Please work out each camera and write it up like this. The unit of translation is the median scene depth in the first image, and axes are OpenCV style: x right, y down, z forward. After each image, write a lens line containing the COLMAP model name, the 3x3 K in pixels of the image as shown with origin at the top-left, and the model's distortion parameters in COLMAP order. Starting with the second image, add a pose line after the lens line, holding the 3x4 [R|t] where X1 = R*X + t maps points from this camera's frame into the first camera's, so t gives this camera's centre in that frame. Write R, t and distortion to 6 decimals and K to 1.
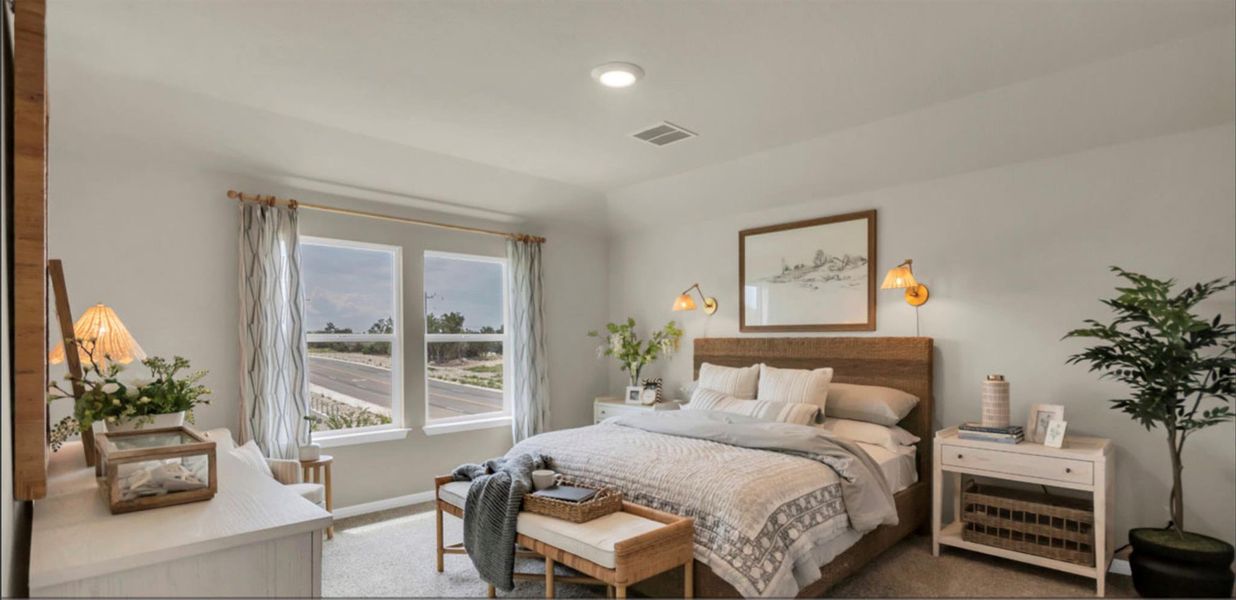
lens RADIAL K [[592.4, 0, 618.3], [0, 592.4, 334.7], [0, 0, 1]] dist [-0.003516, -0.000270]
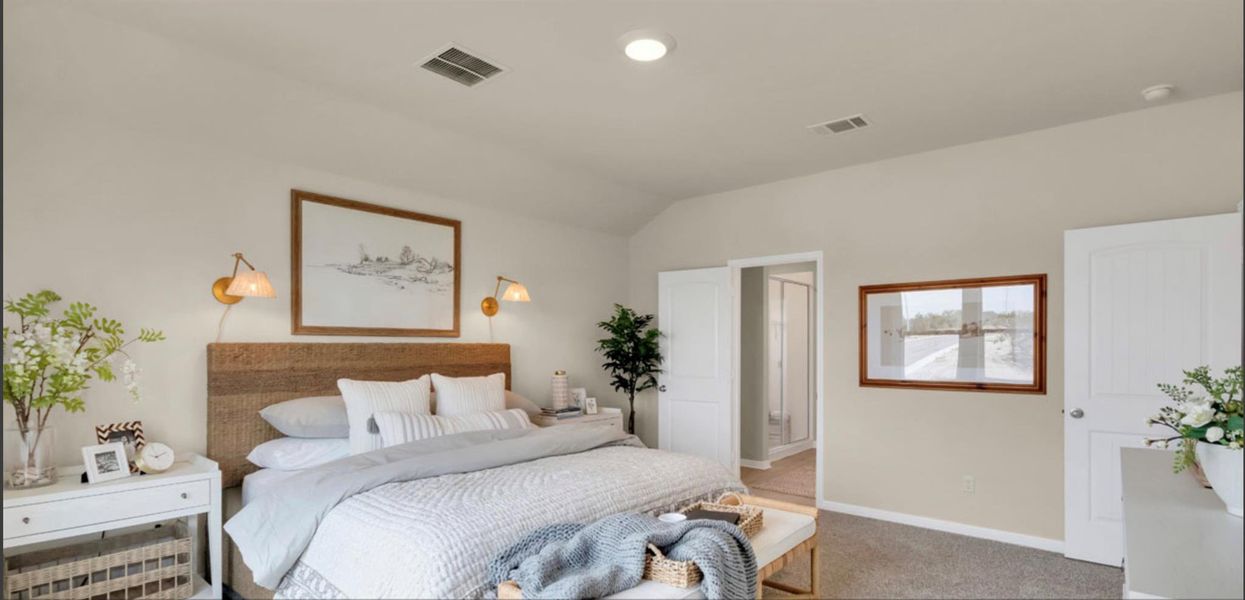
lens RADIAL K [[599.1, 0, 625.6], [0, 599.1, 342.8], [0, 0, 1]] dist [0.022800, -0.011049]
pose [[-0.110576, 0.003164, 0.993863, -0.624995], [-0.011376, 0.999925, -0.004449, 0.004620], [-0.993803, -0.011799, -0.110532, 0.791385]]
